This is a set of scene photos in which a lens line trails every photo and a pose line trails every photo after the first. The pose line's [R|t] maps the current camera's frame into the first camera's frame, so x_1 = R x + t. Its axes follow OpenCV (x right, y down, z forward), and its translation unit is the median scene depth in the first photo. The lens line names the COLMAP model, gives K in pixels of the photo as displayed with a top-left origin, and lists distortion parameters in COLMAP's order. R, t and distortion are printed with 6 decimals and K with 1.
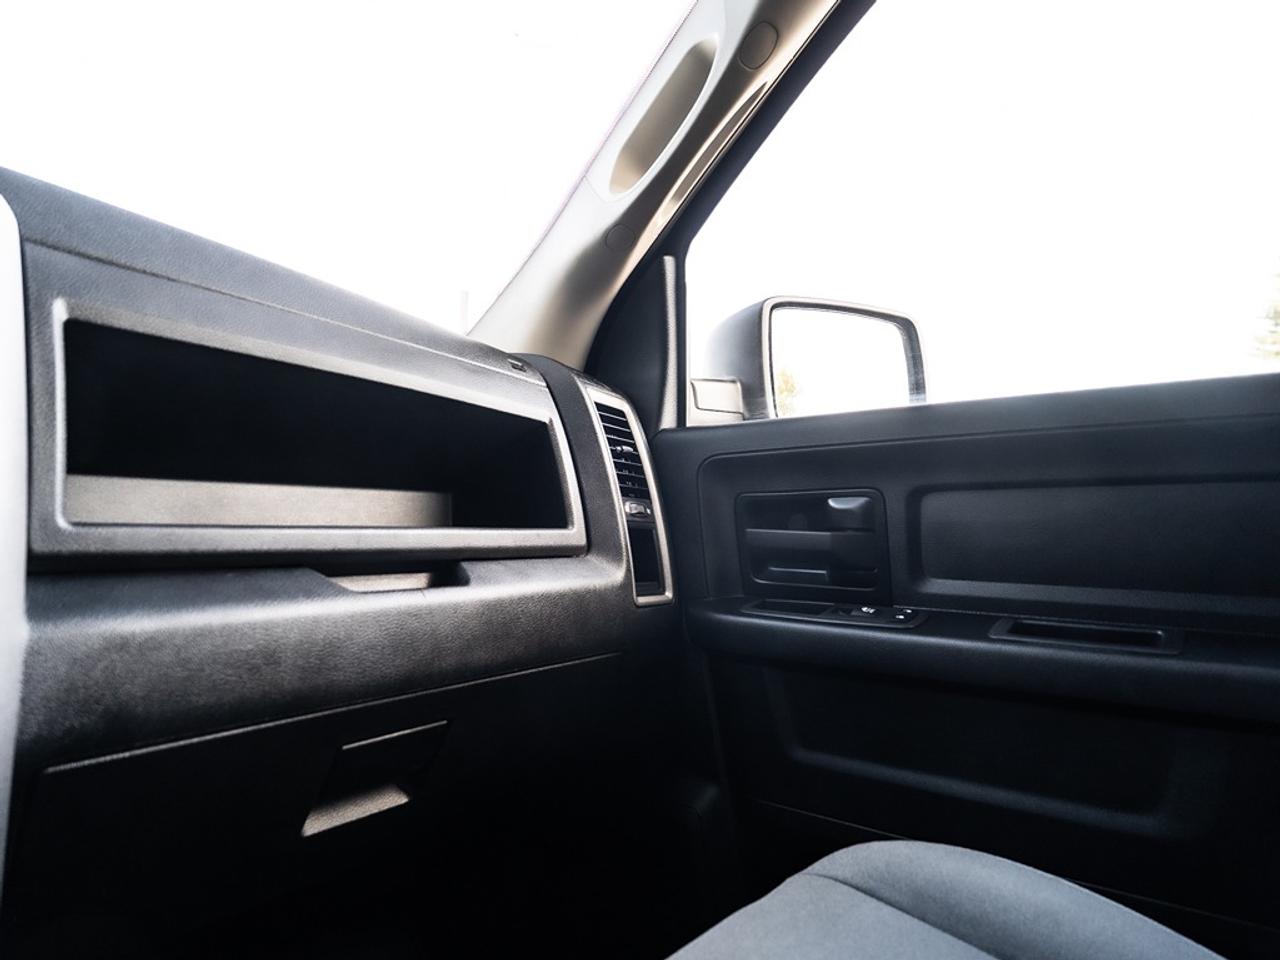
lens RADIAL K [[783.5, 0, 632.1], [0, 783.5, 477.6], [0, 0, 1]] dist [-0.031345, 0.009577]
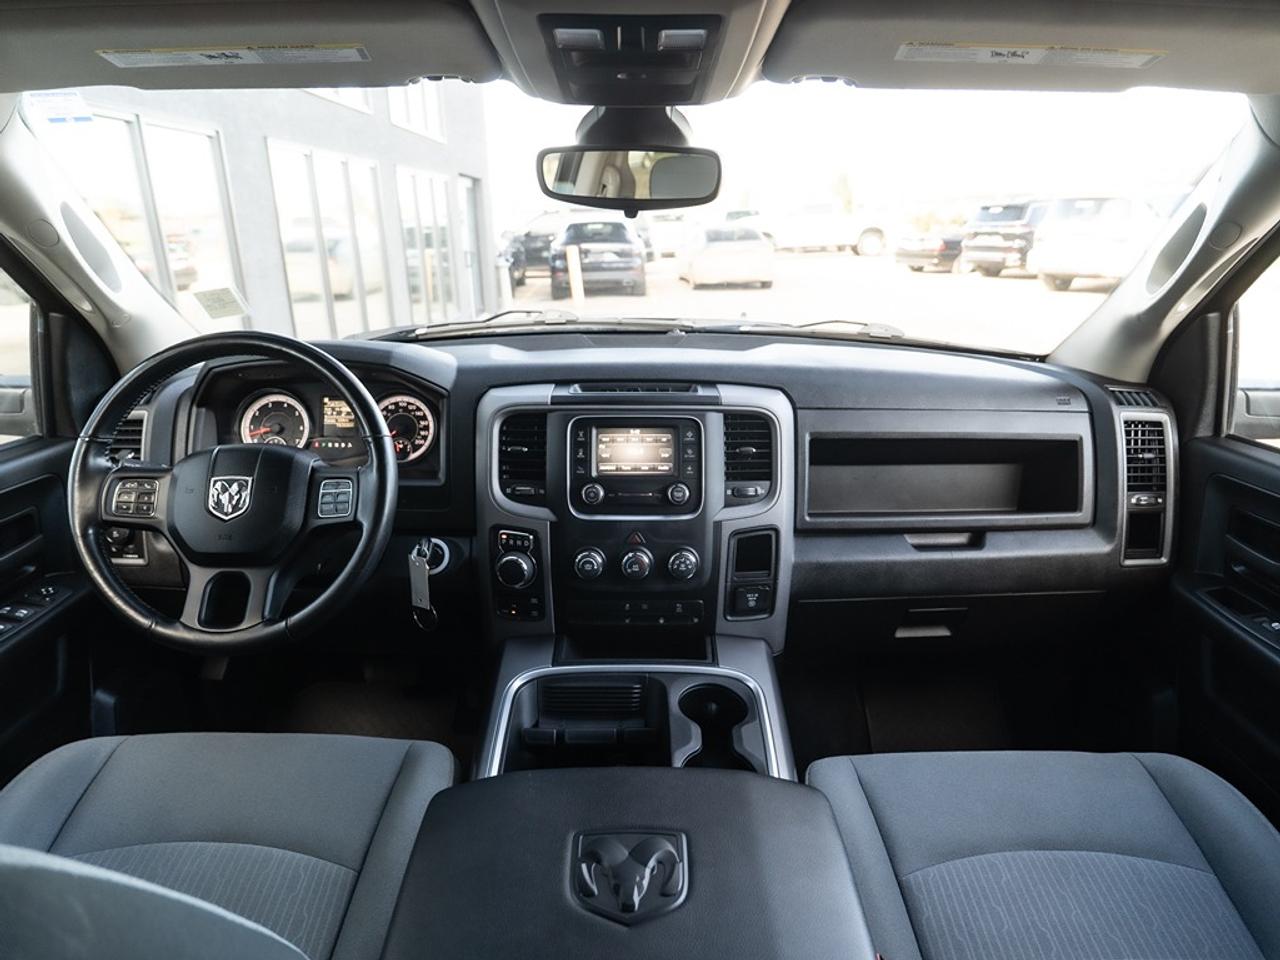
lens RADIAL K [[783.5, 0, 643.4], [0, 783.5, 485.6], [0, 0, 1]] dist [-0.031345, 0.009577]
pose [[0.615944, 0.223598, -0.755392, 0.540344], [0.054226, 0.944567, 0.323810, -0.529651], [0.785922, -0.240410, 0.569676, -0.561783]]
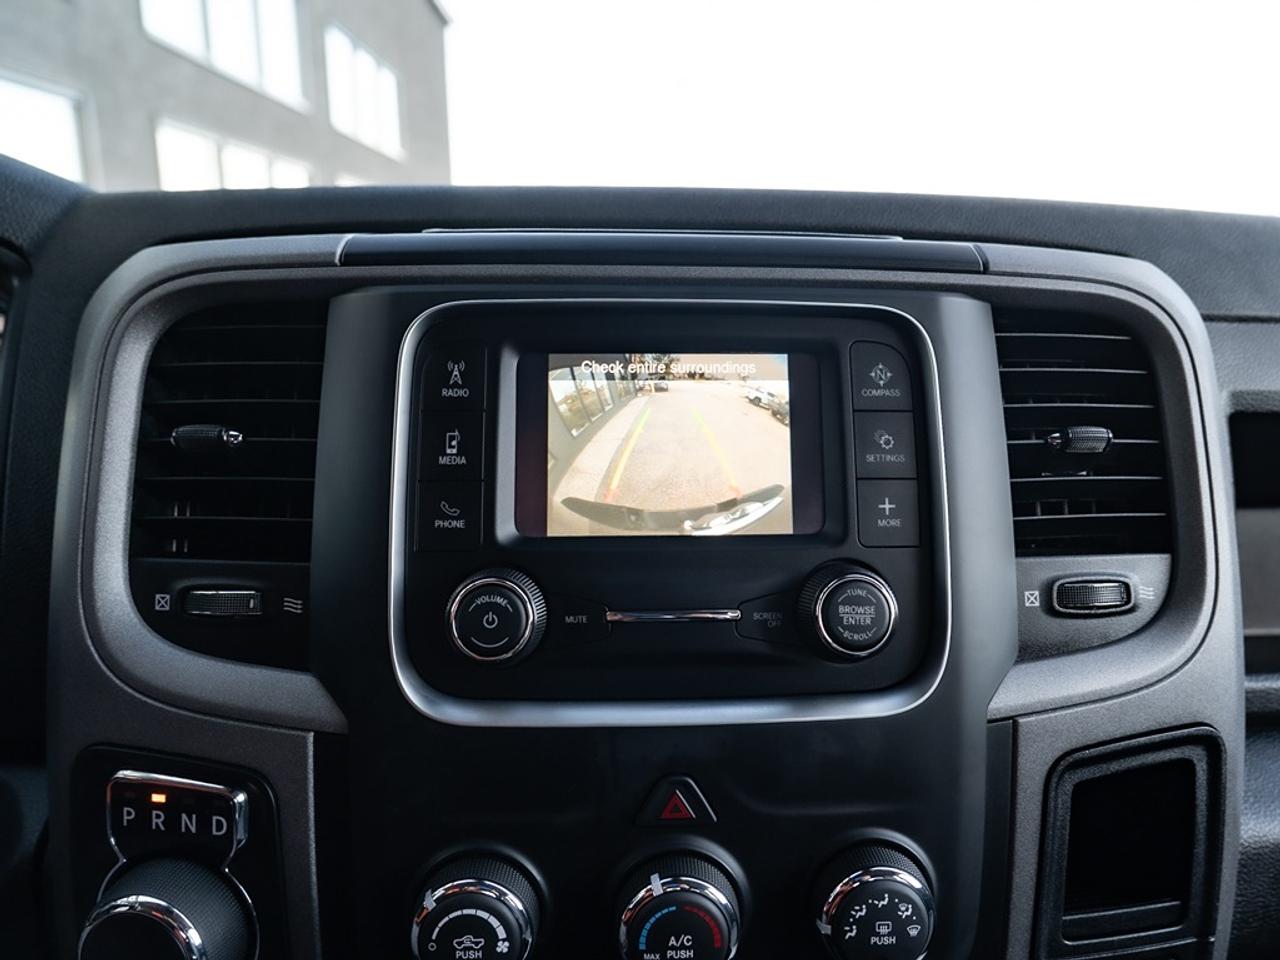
lens RADIAL K [[886.7, 0, 679.7], [0, 886.7, 431.7], [0, 0, 1]] dist [-0.020197, 0.002671]
pose [[0.652732, 0.111105, -0.749398, -0.233383], [0.048625, 0.981004, 0.187796, -0.215679], [0.756027, -0.159019, 0.634930, -0.014618]]
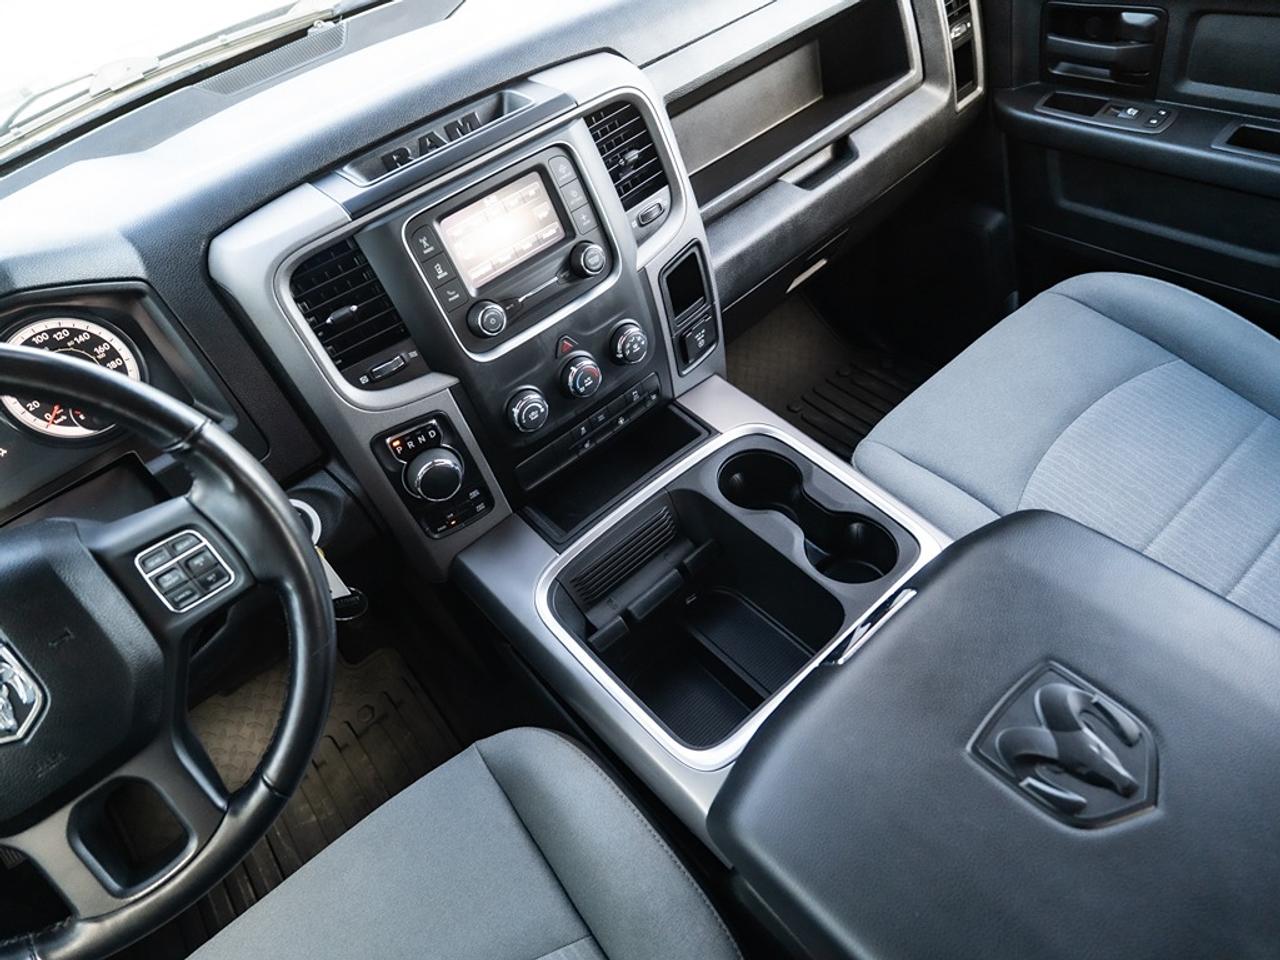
lens RADIAL K [[783.5, 0, 641.1], [0, 783.5, 475.6], [0, 0, 1]] dist [-0.031345, 0.009577]
pose [[0.952633, 0.013836, -0.303808, -0.106028], [0.223162, 0.646872, 0.729216, -0.579121], [0.206614, -0.762473, 0.613144, -0.508224]]
